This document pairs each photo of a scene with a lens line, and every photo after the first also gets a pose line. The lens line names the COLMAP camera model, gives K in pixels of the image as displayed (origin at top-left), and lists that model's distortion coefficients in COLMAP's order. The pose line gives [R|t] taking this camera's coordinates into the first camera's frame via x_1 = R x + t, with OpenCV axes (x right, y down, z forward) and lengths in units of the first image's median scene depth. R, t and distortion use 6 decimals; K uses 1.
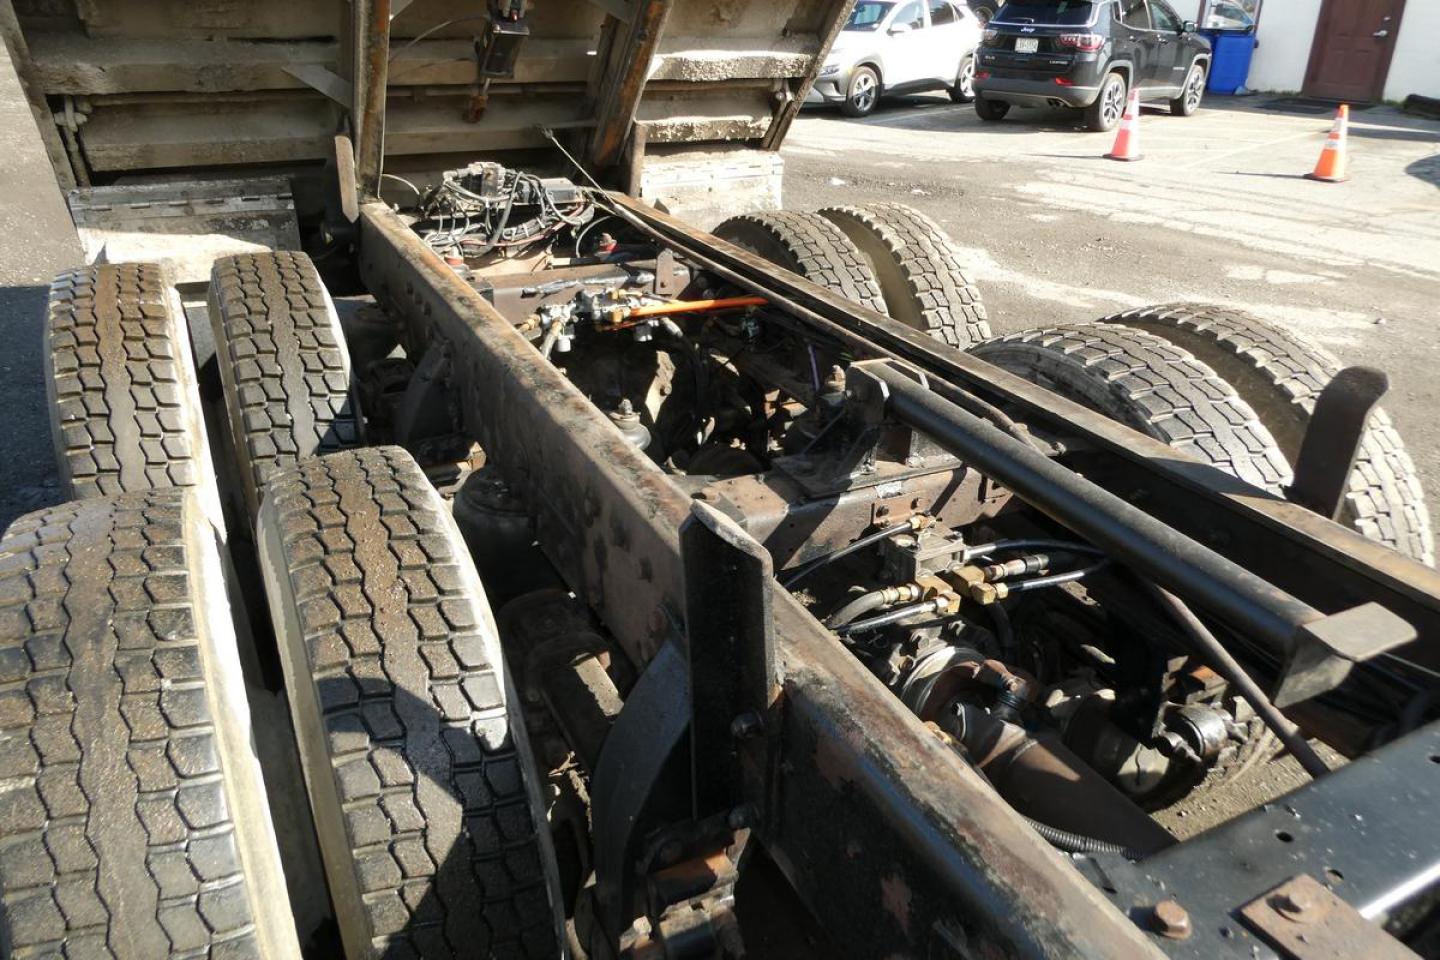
lens RADIAL K [[1023.0, 0, 720.0], [0, 1023.0, 480.0], [0, 0, 1]] dist [0.002977, 0.005301]
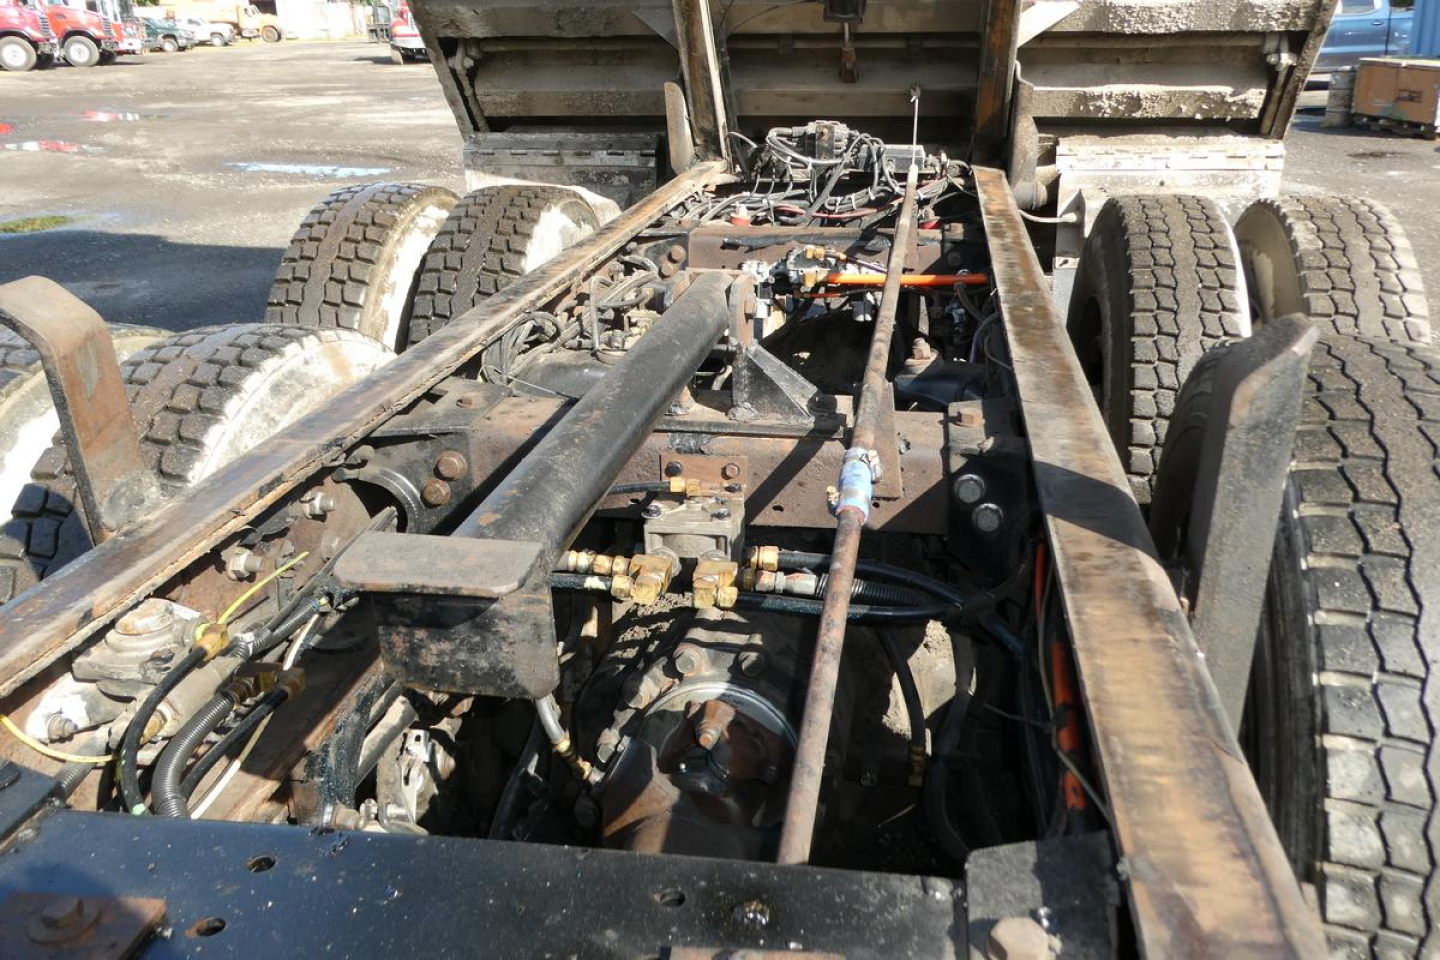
lens RADIAL K [[1219.5, 0, 720.0], [0, 1219.5, 480.0], [0, 0, 1]] dist [0.014672, -0.017486]
pose [[0.811258, 0.186664, -0.554091, 0.323443], [-0.234849, 0.971893, -0.016434, 0.021721], [0.535449, 0.143460, 0.832294, 0.139068]]
